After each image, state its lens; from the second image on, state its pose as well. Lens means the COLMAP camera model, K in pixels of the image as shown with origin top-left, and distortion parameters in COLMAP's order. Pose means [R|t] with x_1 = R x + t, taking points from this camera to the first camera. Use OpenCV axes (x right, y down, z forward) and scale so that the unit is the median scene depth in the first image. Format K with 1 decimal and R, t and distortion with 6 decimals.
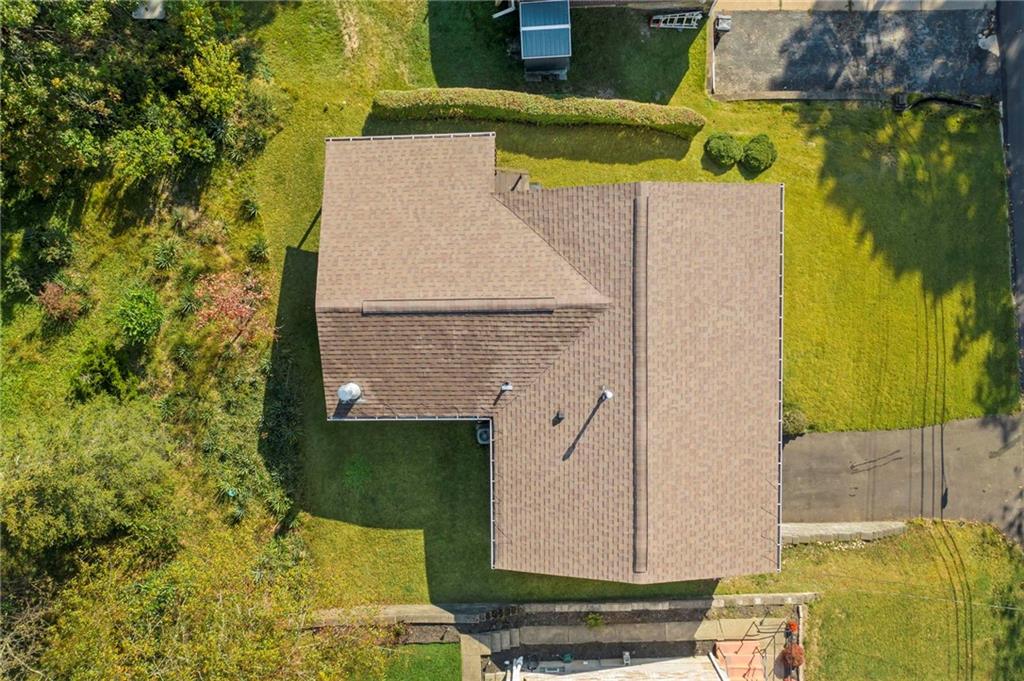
lens RADIAL K [[841.8, 0, 517.0], [0, 841.8, 350.3], [0, 0, 1]] dist [0.006255, 0.010275]
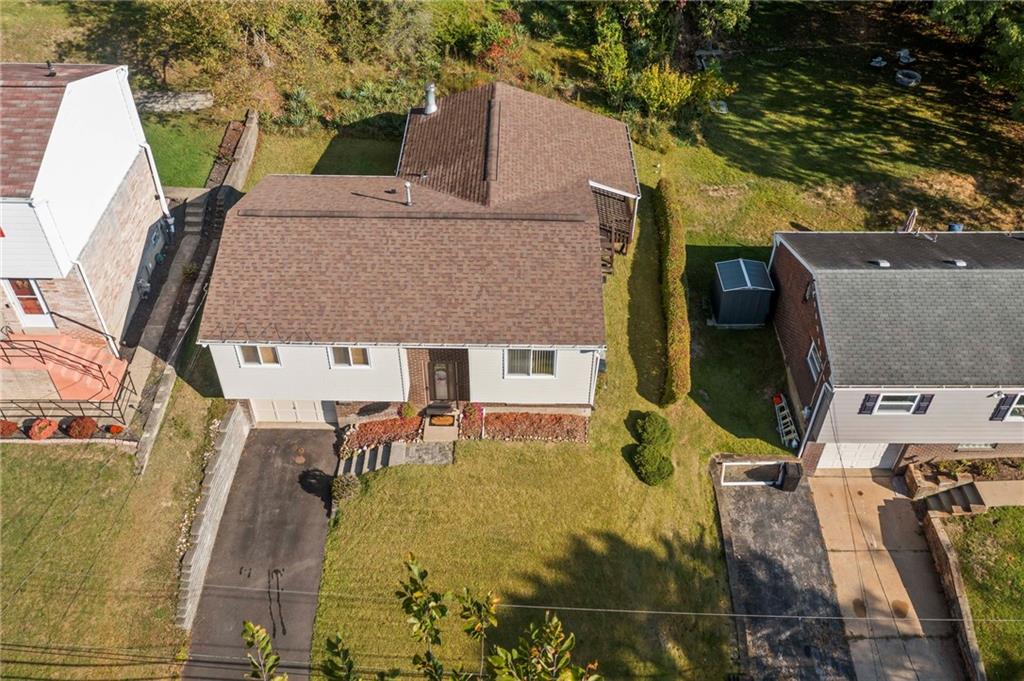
lens RADIAL K [[896.7, 0, 516.2], [0, 896.7, 339.8], [0, 0, 1]] dist [0.016600, 0.013195]
pose [[-0.023136, 0.705273, -0.708559, 0.928260], [-0.998409, -0.052751, -0.019906, -0.066512], [-0.051416, 0.706971, 0.705371, 0.251173]]
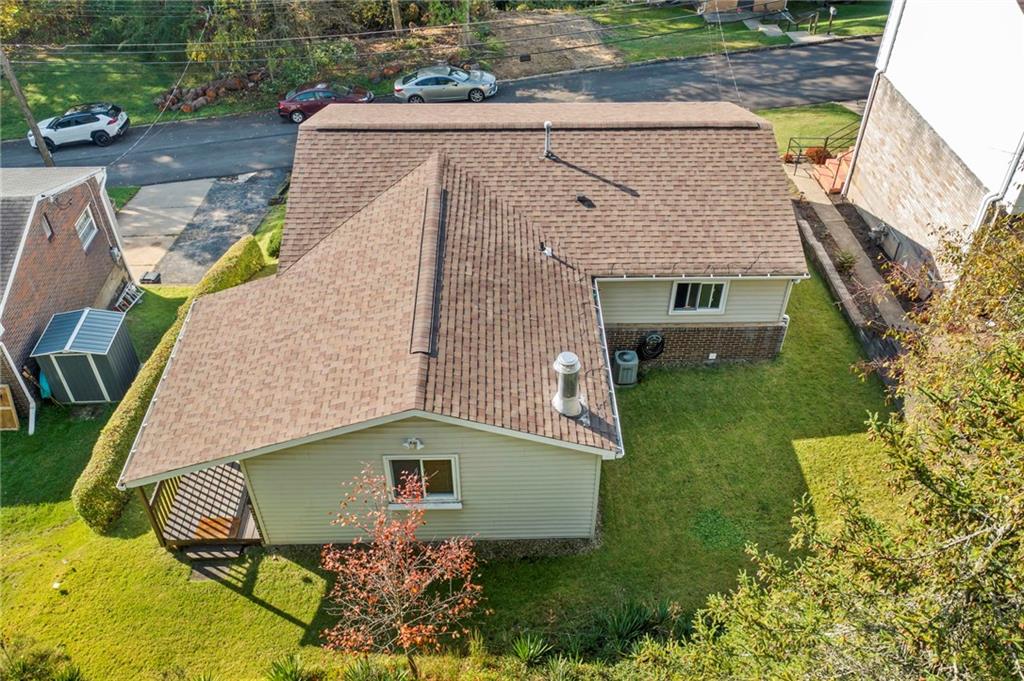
lens RADIAL K [[841.8, 0, 508.1], [0, 841.8, 337.9], [0, 0, 1]] dist [0.006255, 0.010275]
pose [[-0.003939, -0.612098, 0.790772, -0.568620], [0.998915, -0.039103, -0.025293, 0.022482], [0.046403, 0.789814, 0.611588, 0.556982]]
